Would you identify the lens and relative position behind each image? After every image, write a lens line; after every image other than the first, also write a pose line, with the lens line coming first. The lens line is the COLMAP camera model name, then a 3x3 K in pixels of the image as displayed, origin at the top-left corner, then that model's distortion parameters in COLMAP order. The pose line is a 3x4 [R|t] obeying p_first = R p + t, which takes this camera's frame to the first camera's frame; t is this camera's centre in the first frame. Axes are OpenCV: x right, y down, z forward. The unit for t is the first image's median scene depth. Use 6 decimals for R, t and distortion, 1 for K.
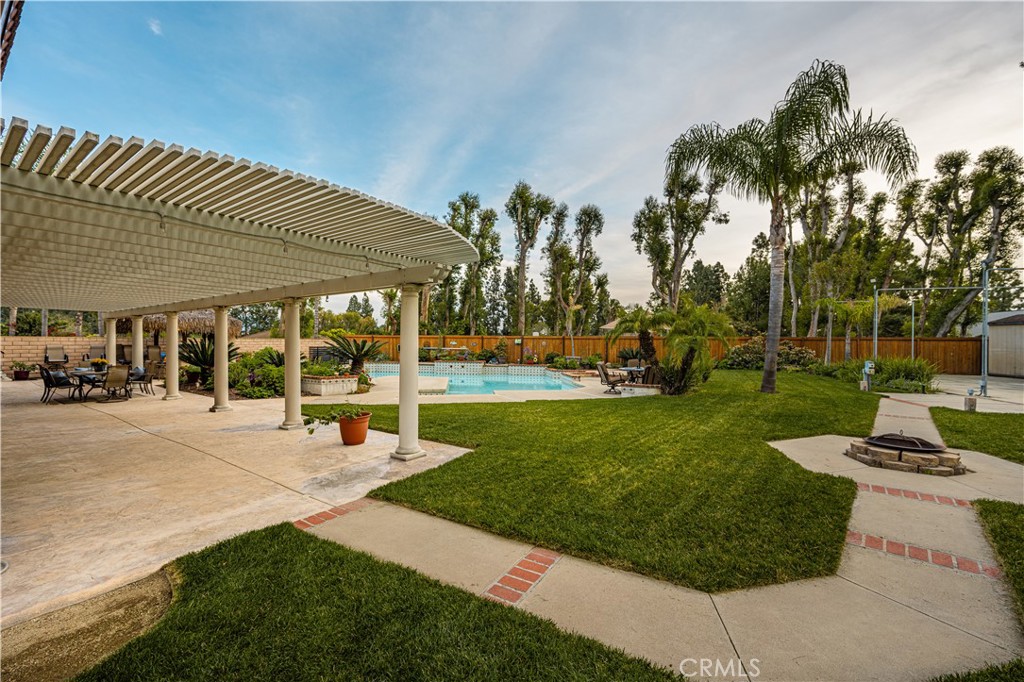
lens RADIAL K [[422.4, 0, 496.1], [0, 422.4, 348.7], [0, 0, 1]] dist [-0.010169, 0.000805]
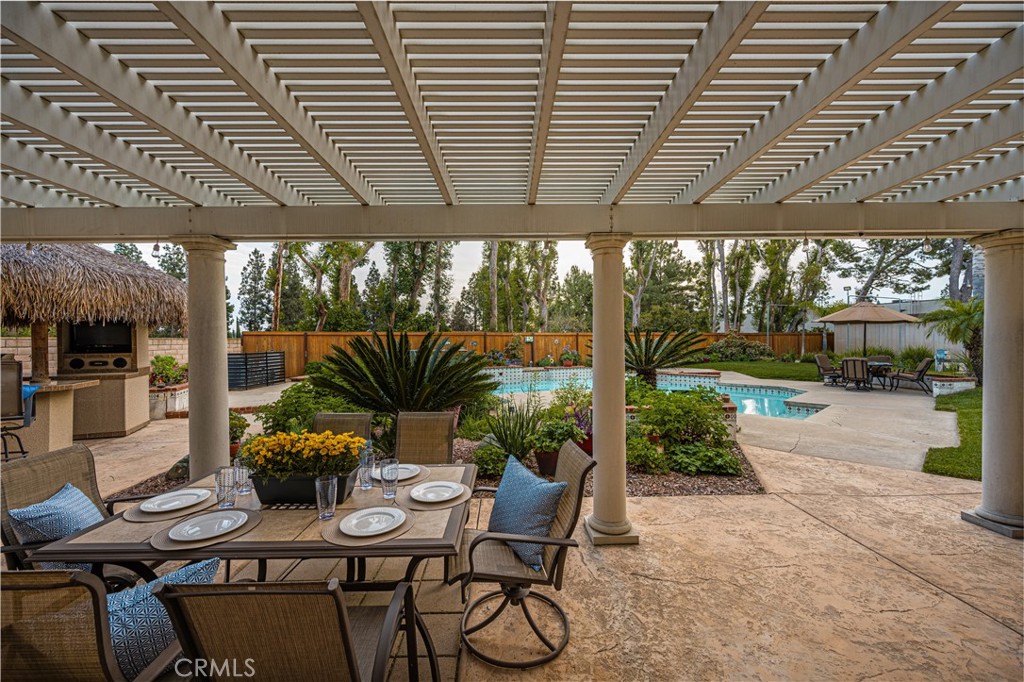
lens RADIAL K [[422.4, 0, 515.5], [0, 422.4, 339.9], [0, 0, 1]] dist [-0.010169, 0.000805]
pose [[0.797869, -0.010516, 0.602739, -0.408667], [0.023062, 0.999648, -0.013086, -0.004998], [-0.602389, 0.024341, 0.797831, 0.330111]]
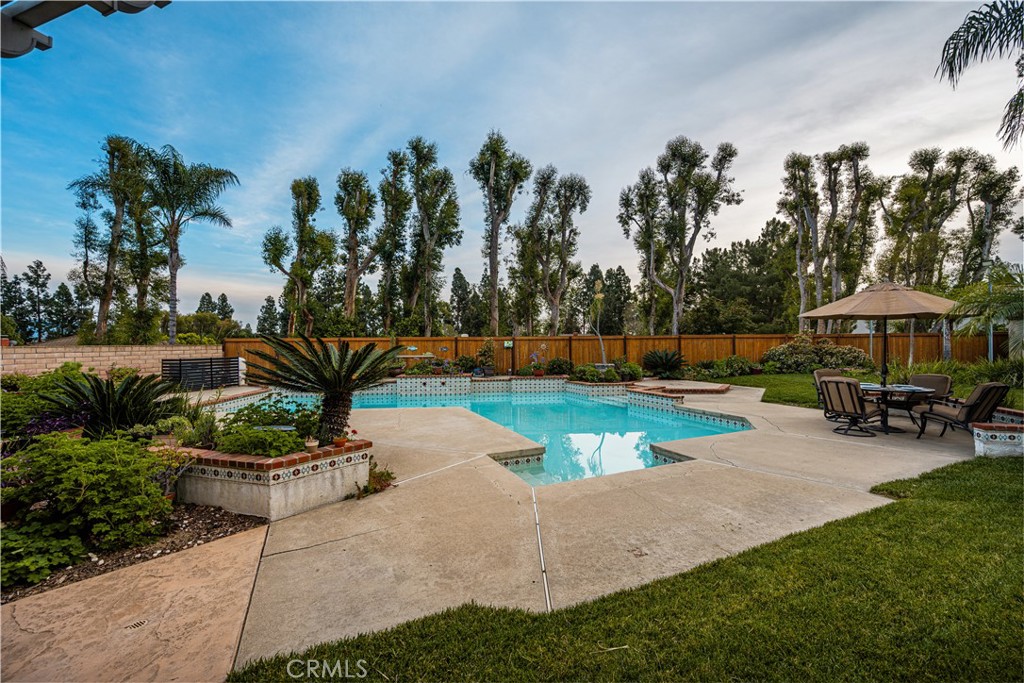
lens RADIAL K [[422.4, 0, 506.5], [0, 422.4, 340.0], [0, 0, 1]] dist [-0.010169, 0.000805]
pose [[0.954458, -0.012221, 0.298096, -0.147393], [0.021024, 0.999432, -0.026342, -0.004831], [-0.297605, 0.031410, 0.954172, 0.281600]]
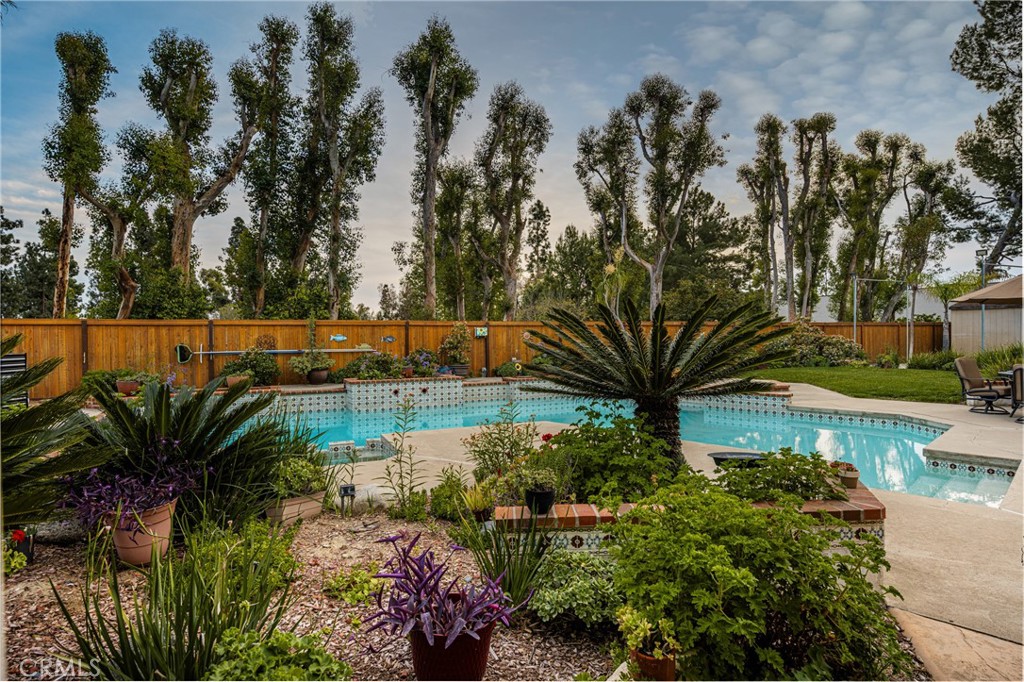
lens RADIAL K [[578.8, 0, 518.9], [0, 578.8, 339.5], [0, 0, 1]] dist [-0.011308, 0.002762]
pose [[0.774778, -0.016921, 0.632007, -0.308498], [0.023920, 0.999711, -0.002557, -0.004831], [-0.631781, 0.017098, 0.774958, 0.395676]]
